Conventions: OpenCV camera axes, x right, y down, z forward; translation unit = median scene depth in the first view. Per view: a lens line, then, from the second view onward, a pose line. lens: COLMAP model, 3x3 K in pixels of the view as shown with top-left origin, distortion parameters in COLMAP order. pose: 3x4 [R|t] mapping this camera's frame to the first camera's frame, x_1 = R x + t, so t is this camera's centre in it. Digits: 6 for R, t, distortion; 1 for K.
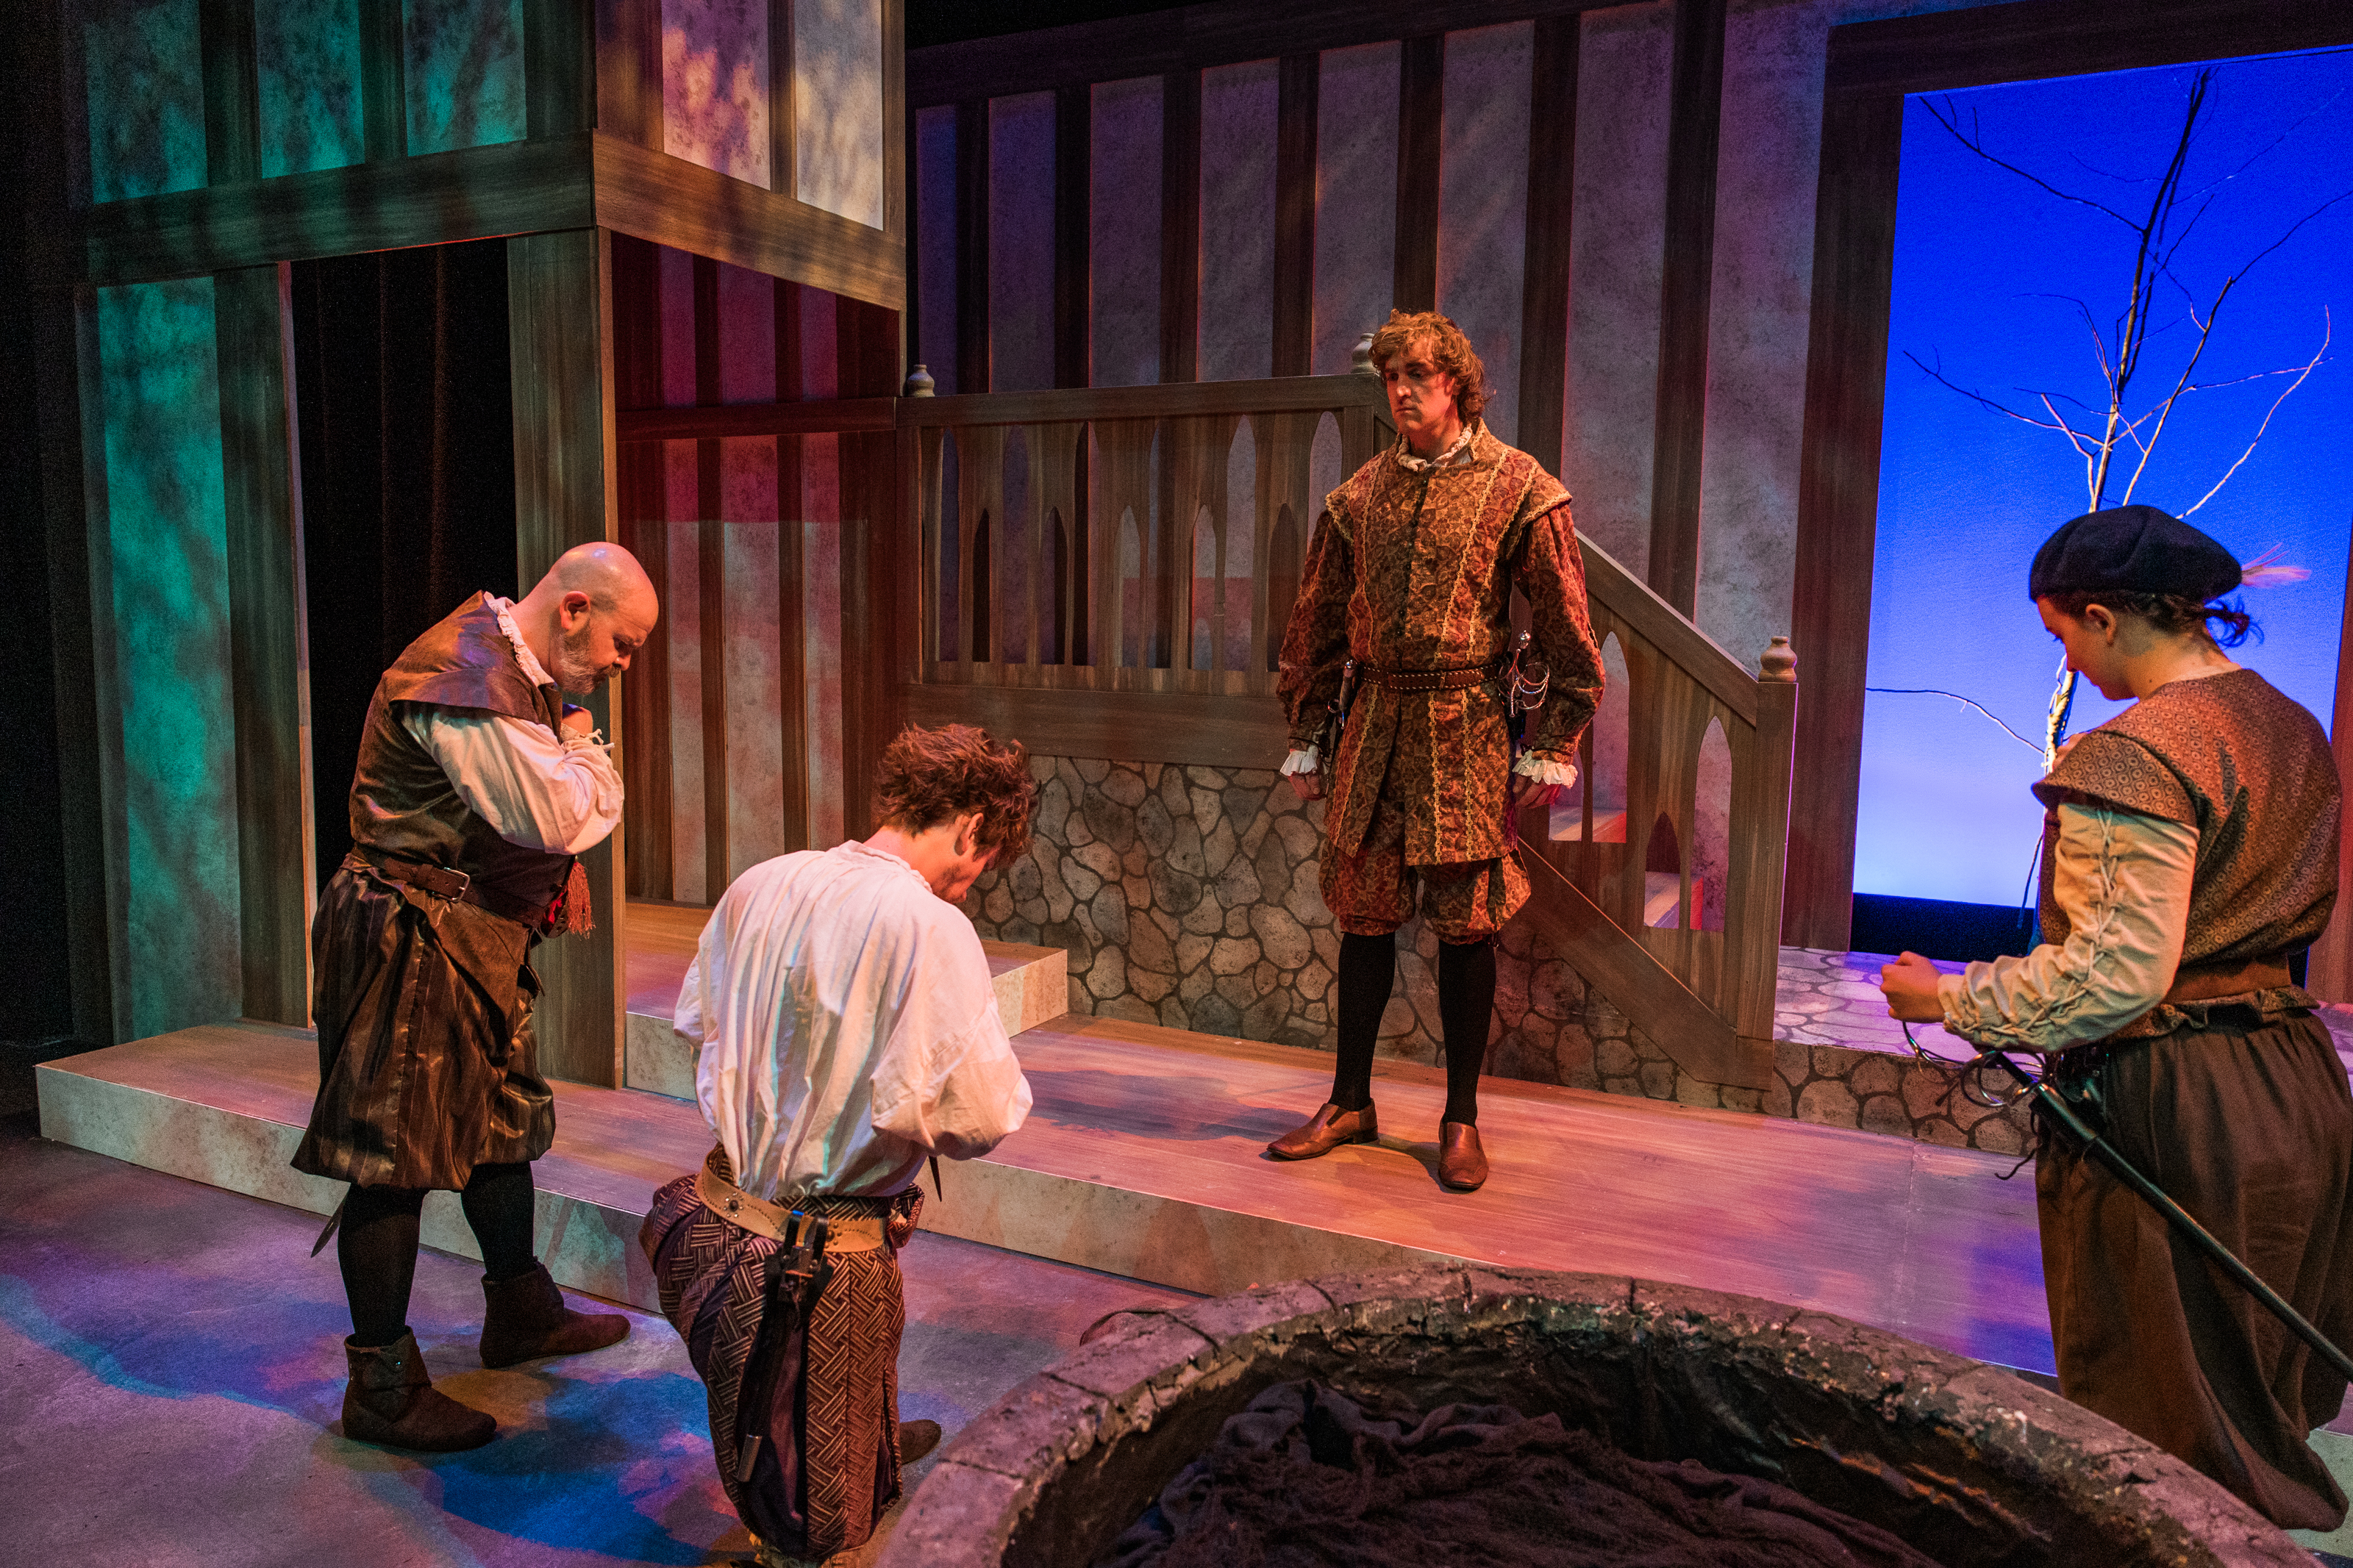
lens RADIAL K [[1561.3, 0, 1176.5], [0, 1561.3, 784.0], [0, 0, 1]] dist [-0.002284, 0.003284]
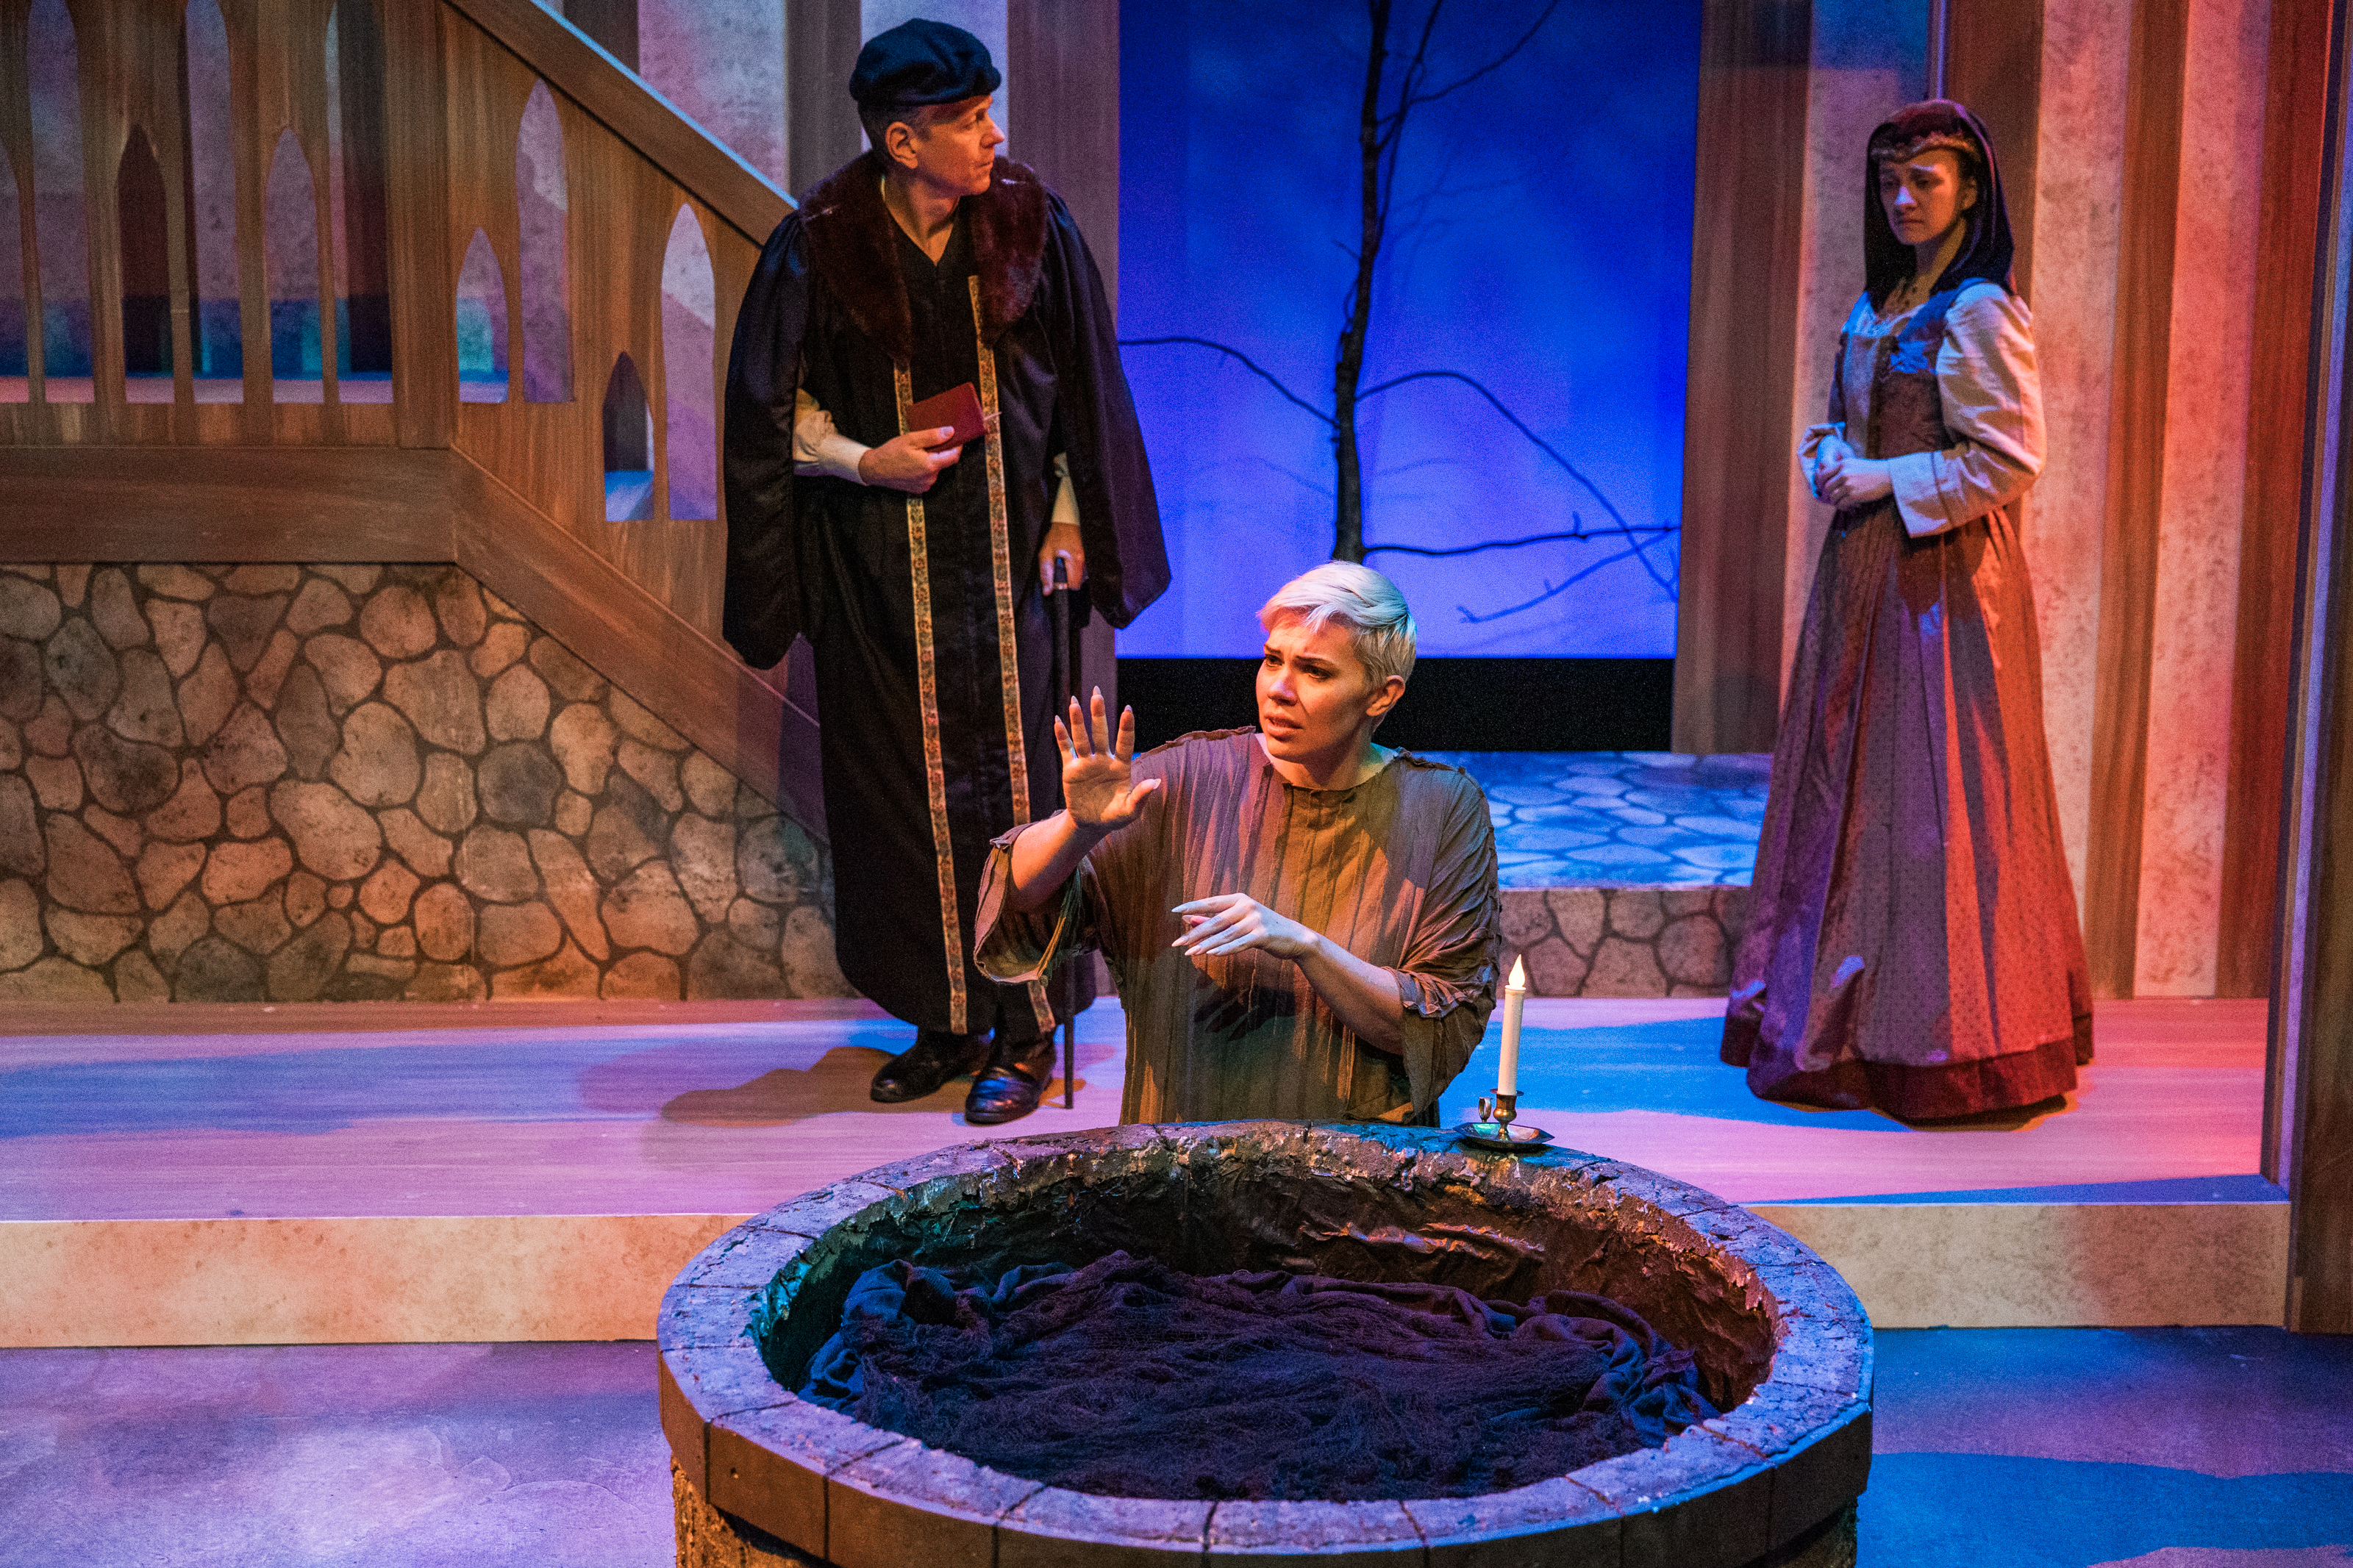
lens RADIAL K [[3781.5, 0, 1176.5], [0, 3781.5, 784.0], [0, 0, 1]] dist [0.017980, 0.077680]
pose [[0.871466, -0.110120, 0.477933, -0.356390], [0.060403, 0.991147, 0.118230, -0.077428], [-0.486721, -0.074165, 0.870403, -0.468675]]
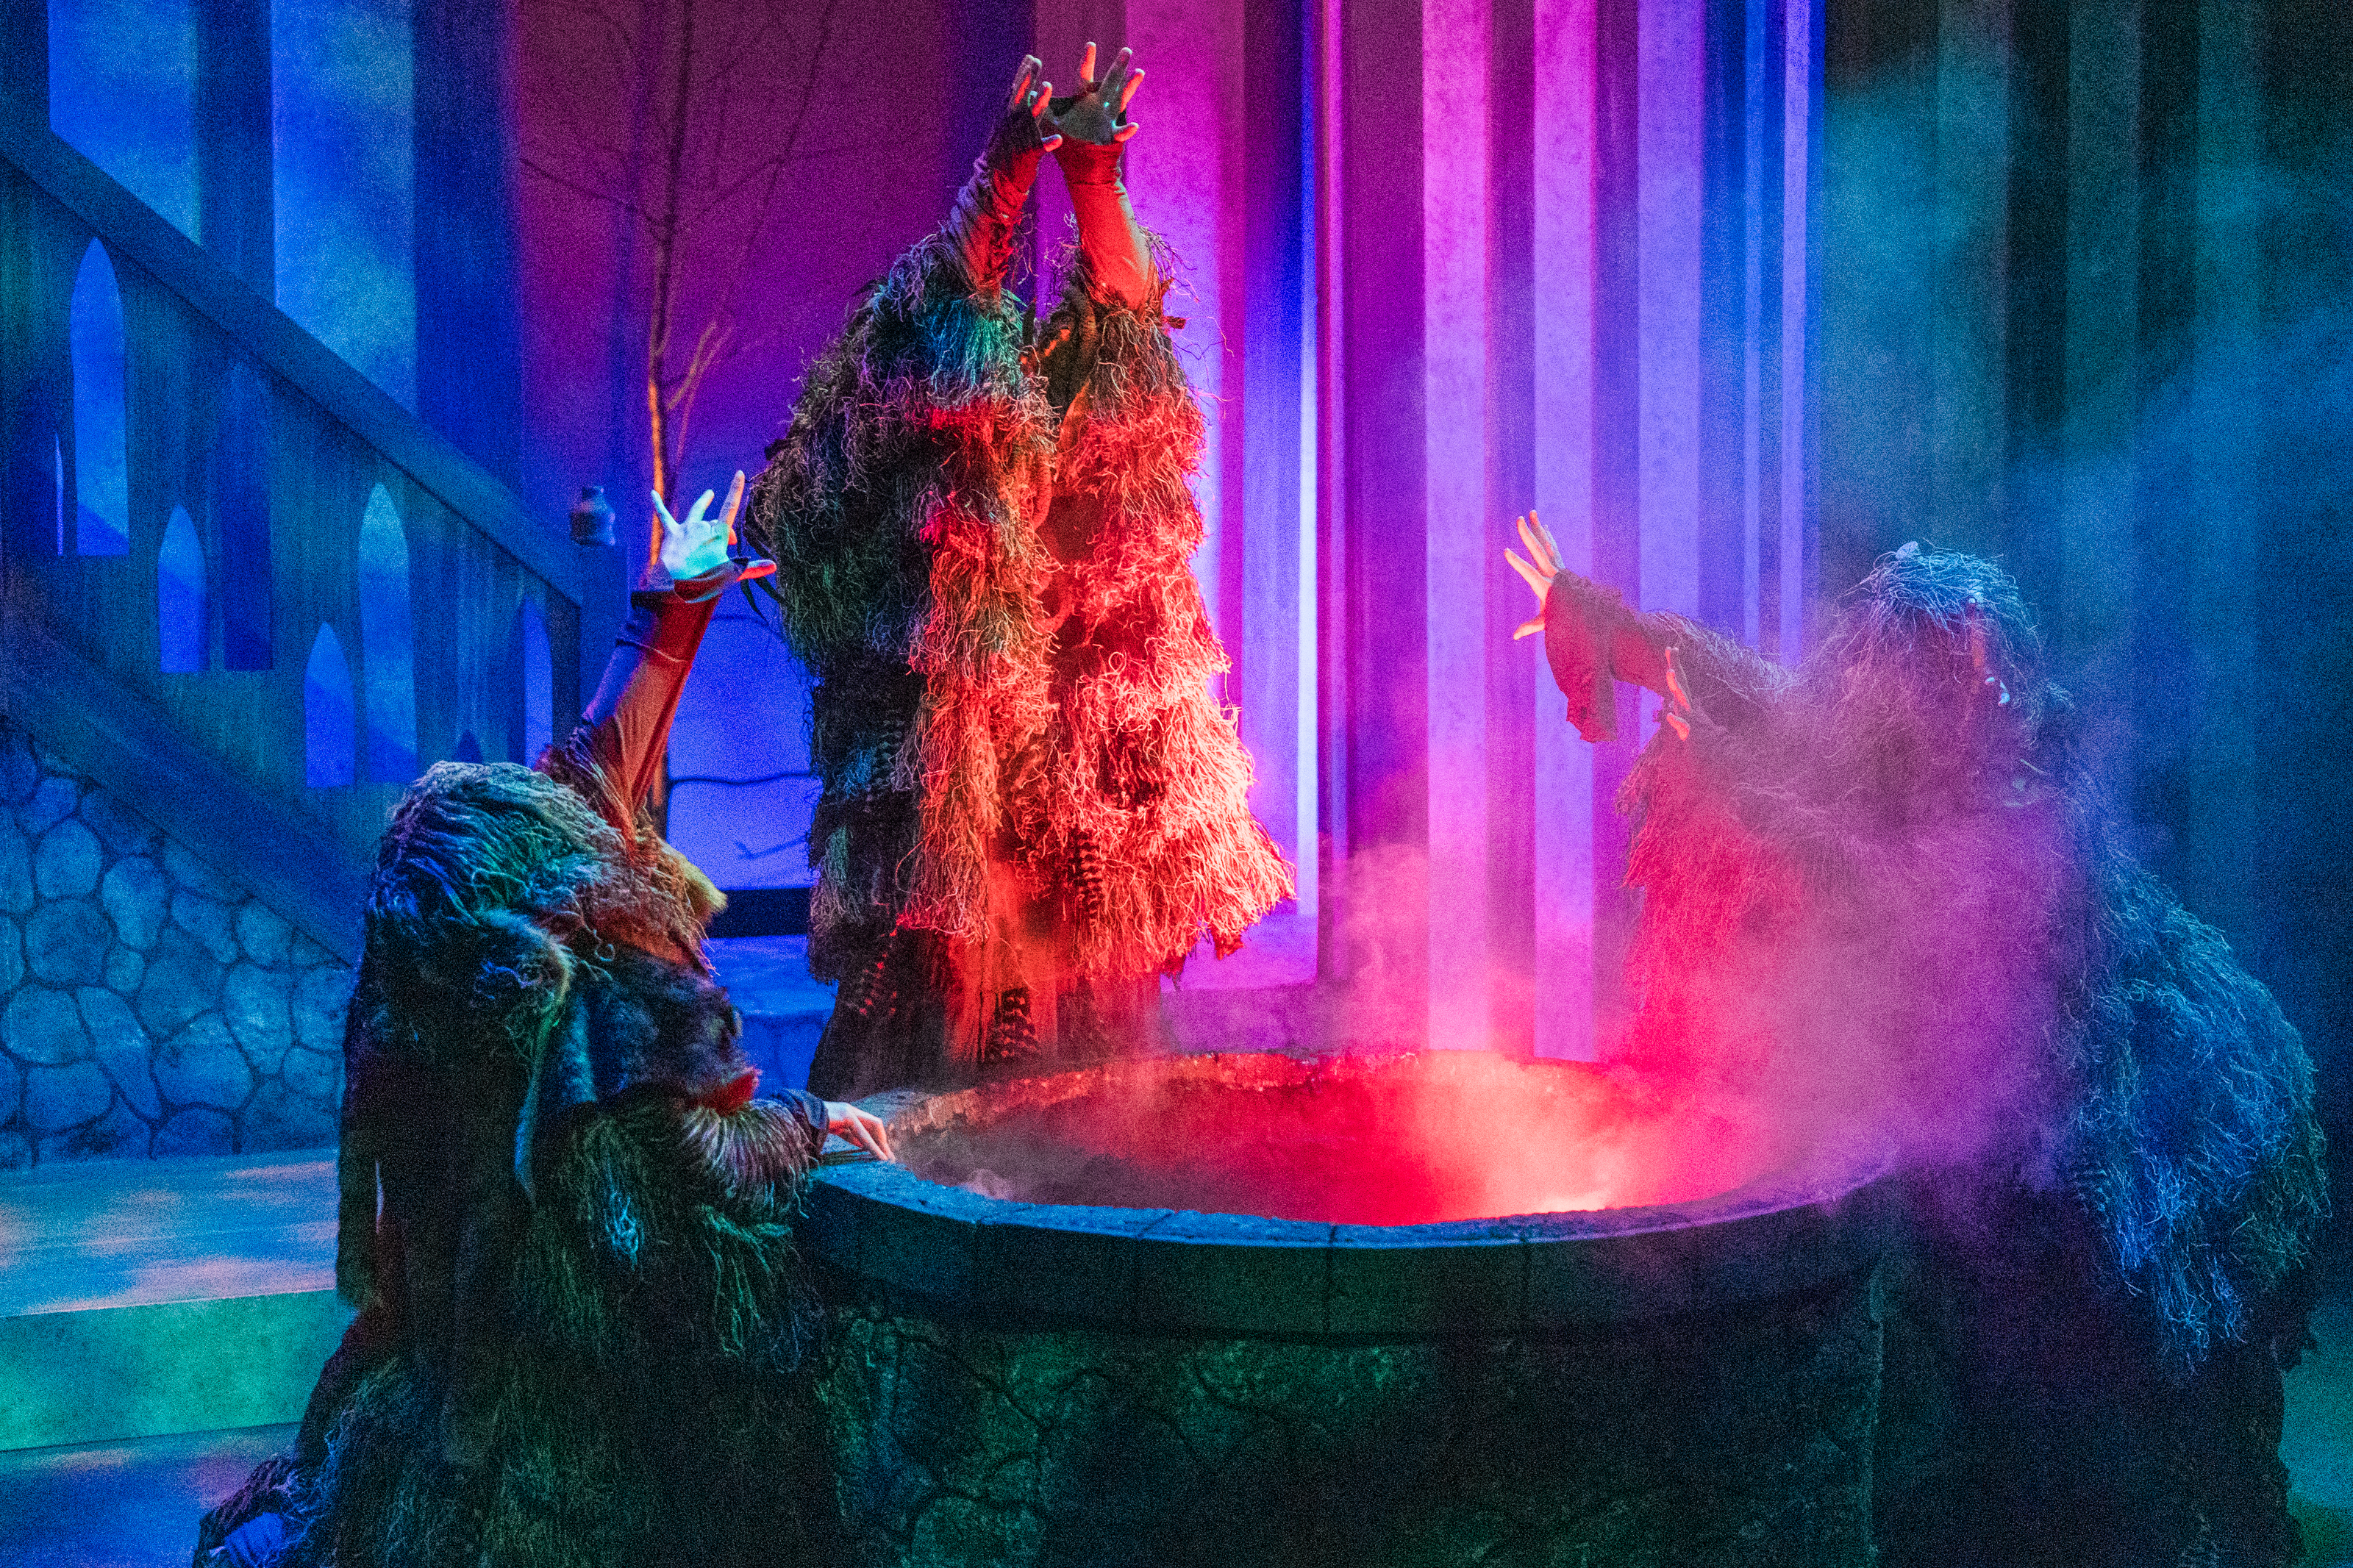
lens RADIAL K [[3660.0, 0, 1176.5], [0, 3660.0, 784.0], [0, 0, 1]] dist [0.029226, 0.030476]
pose [[0.641000, -0.068617, 0.764467, -0.686146], [0.093103, 0.995592, 0.011297, 0.047562], [-0.761873, 0.063933, 0.644563, -0.298462]]
